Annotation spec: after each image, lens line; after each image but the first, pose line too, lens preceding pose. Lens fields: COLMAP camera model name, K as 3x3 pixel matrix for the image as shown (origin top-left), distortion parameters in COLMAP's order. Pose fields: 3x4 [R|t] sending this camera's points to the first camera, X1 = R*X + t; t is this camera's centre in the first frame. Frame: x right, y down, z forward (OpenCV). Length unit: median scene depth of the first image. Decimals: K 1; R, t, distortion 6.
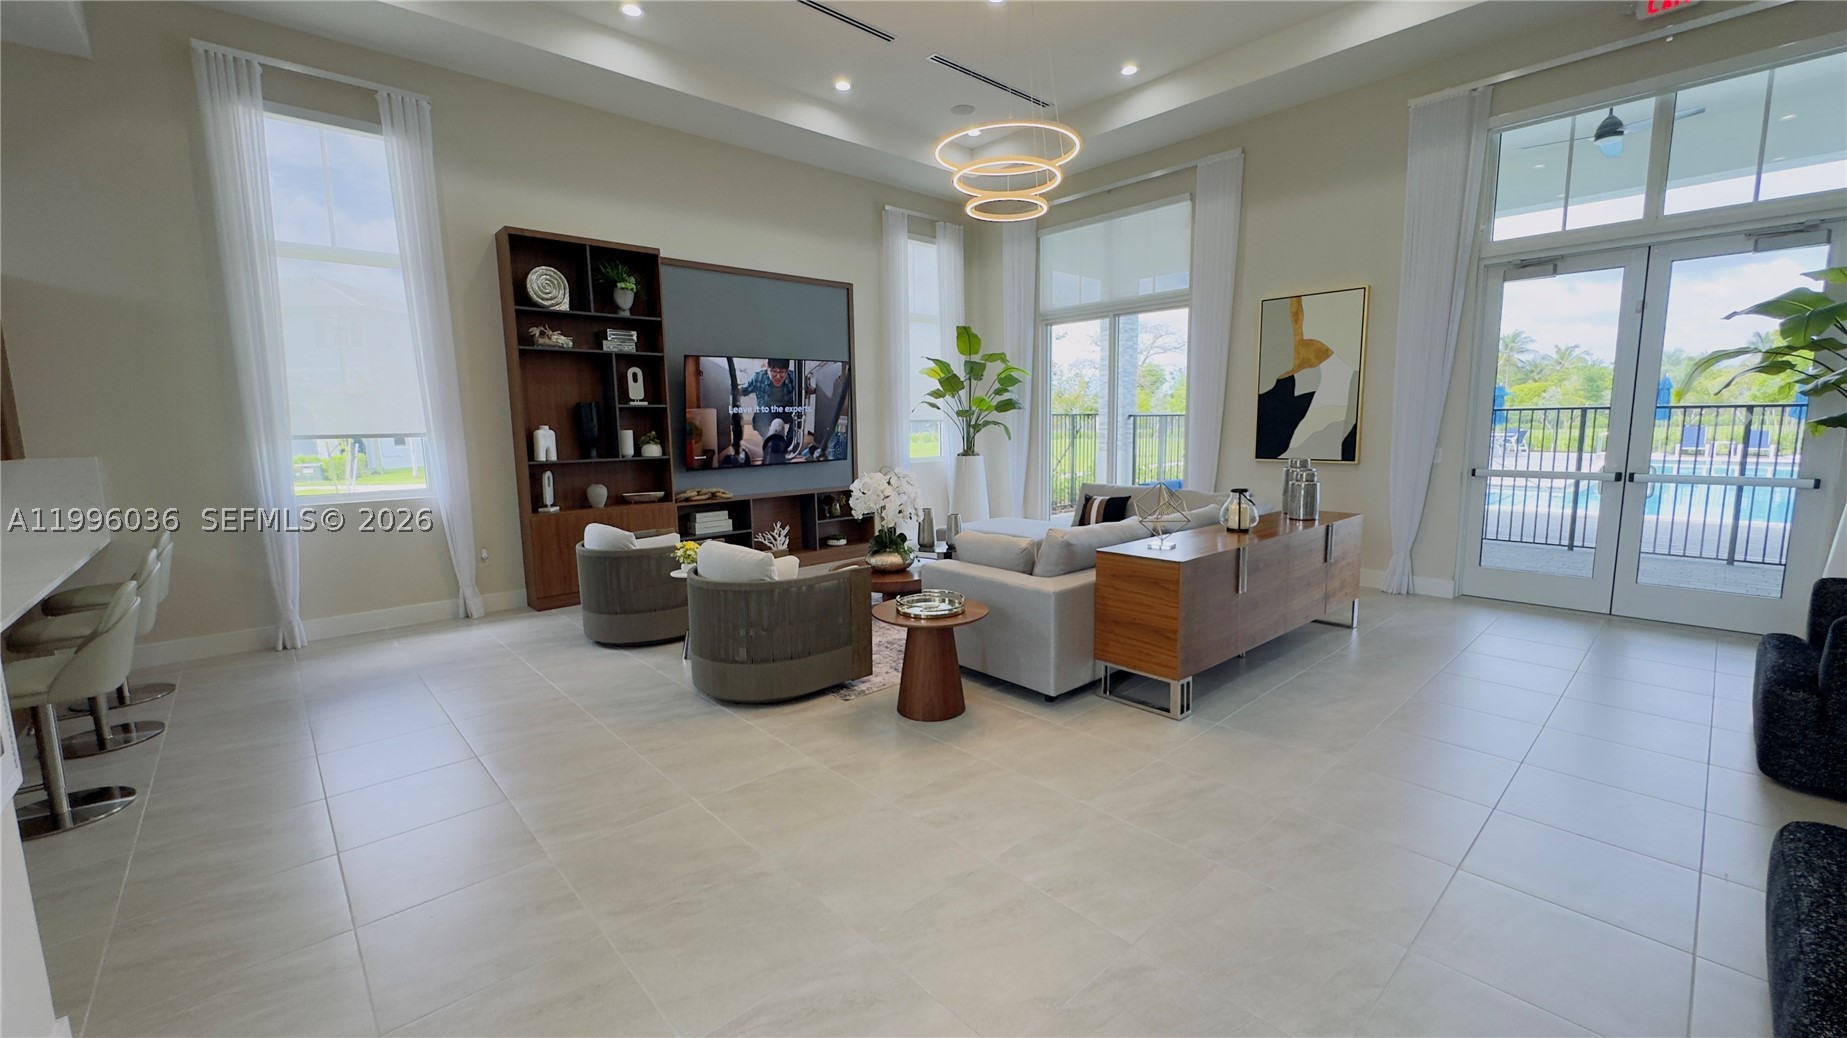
lens RADIAL K [[737.4, 0, 929.0], [0, 737.4, 521.7], [0, 0, 1]] dist [-0.008775, 0.002595]
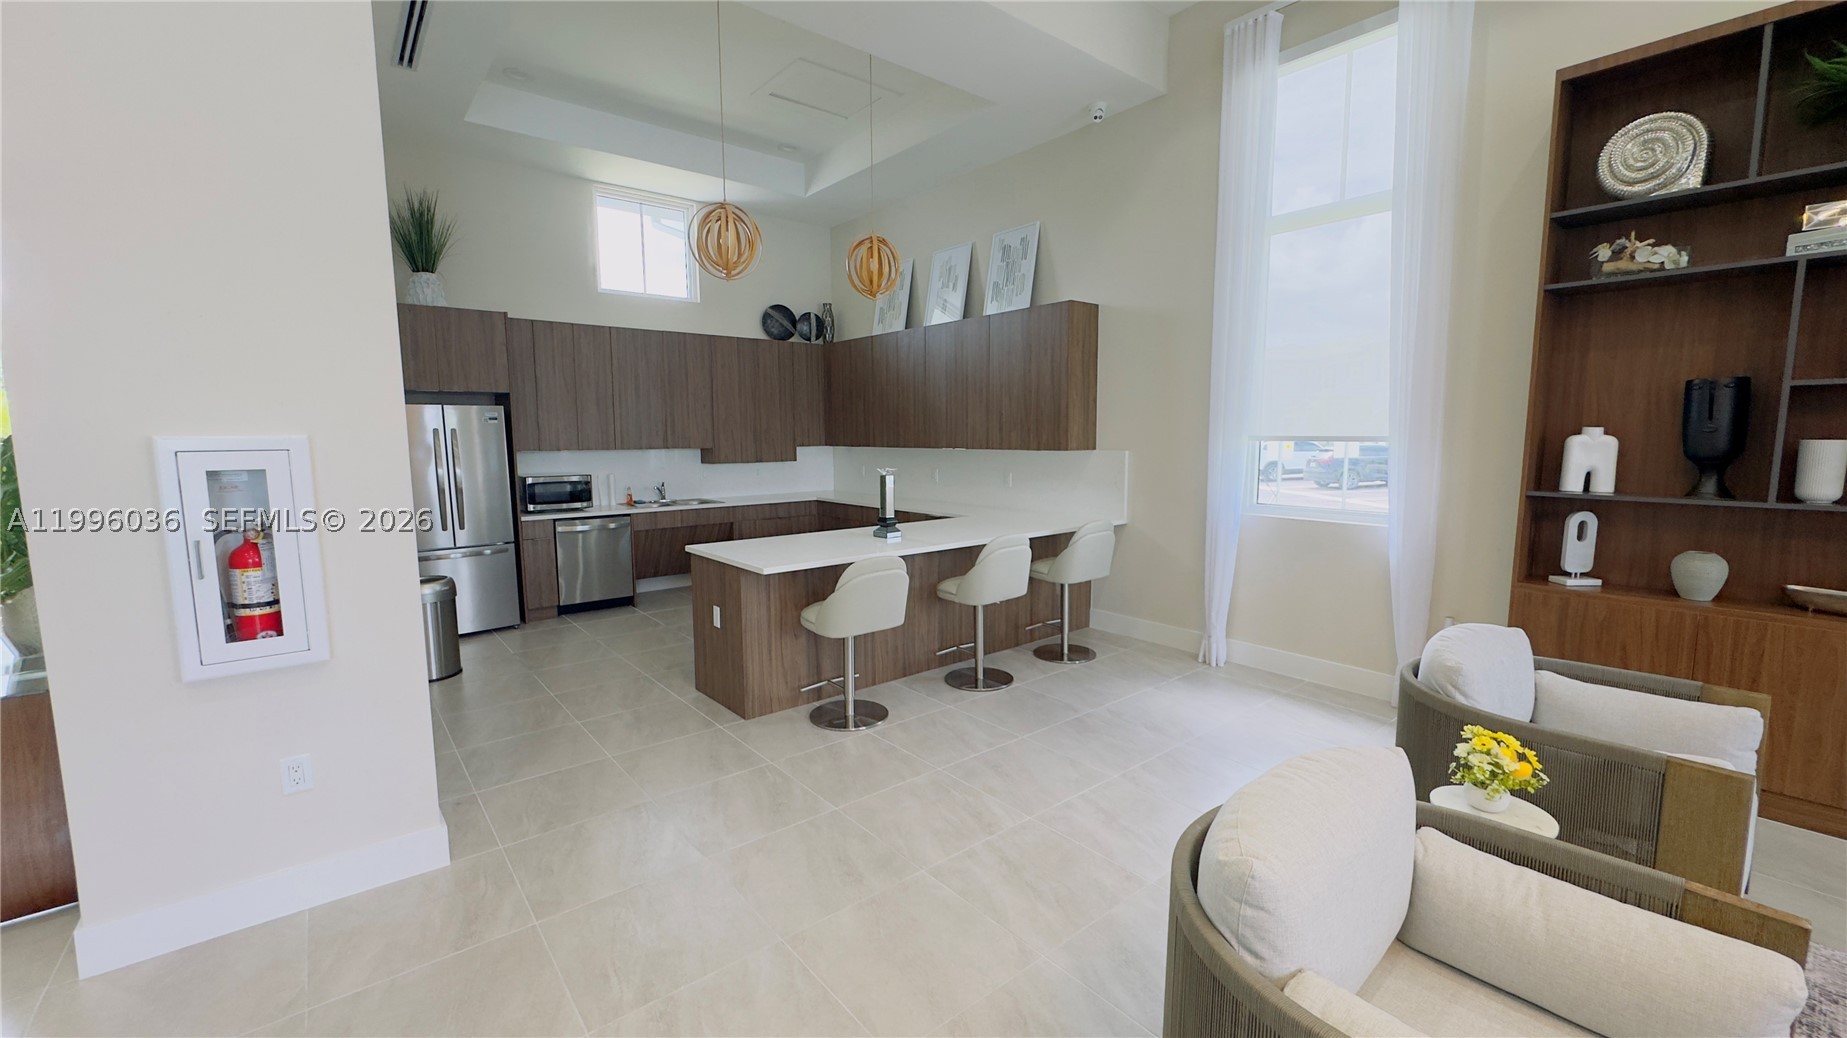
lens RADIAL K [[737.4, 0, 907.8], [0, 737.4, 518.3], [0, 0, 1]] dist [-0.008775, 0.002595]
pose [[-0.060228, 0.128837, -0.989835, 0.041660], [-0.131011, 0.982037, 0.135793, -0.069613], [0.989550, 0.137858, -0.042267, 0.515063]]
